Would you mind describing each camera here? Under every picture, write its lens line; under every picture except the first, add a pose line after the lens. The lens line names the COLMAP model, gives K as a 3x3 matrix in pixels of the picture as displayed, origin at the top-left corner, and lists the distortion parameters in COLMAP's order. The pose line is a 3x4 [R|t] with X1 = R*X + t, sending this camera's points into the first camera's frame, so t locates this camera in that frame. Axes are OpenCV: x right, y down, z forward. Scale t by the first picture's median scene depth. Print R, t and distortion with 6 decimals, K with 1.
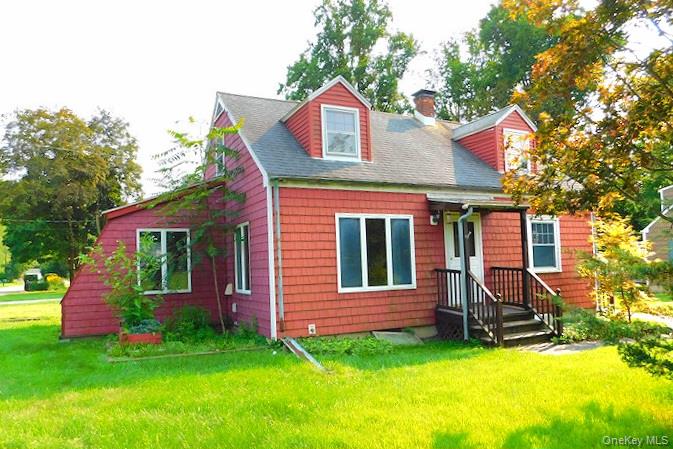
lens RADIAL K [[475.7, 0, 335.5], [0, 475.7, 249.2], [0, 0, 1]] dist [-0.054656, -0.001208]
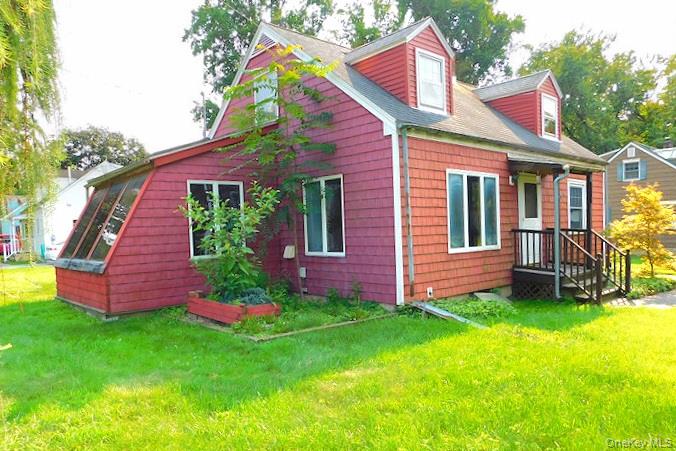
lens RADIAL K [[477.8, 0, 337.0], [0, 477.8, 250.3], [0, 0, 1]] dist [-0.054656, -0.001208]
pose [[0.964706, -0.008612, 0.263189, -0.421046], [-0.011256, 0.997203, 0.073889, 0.016457], [-0.263089, -0.074244, 0.961911, 0.135591]]
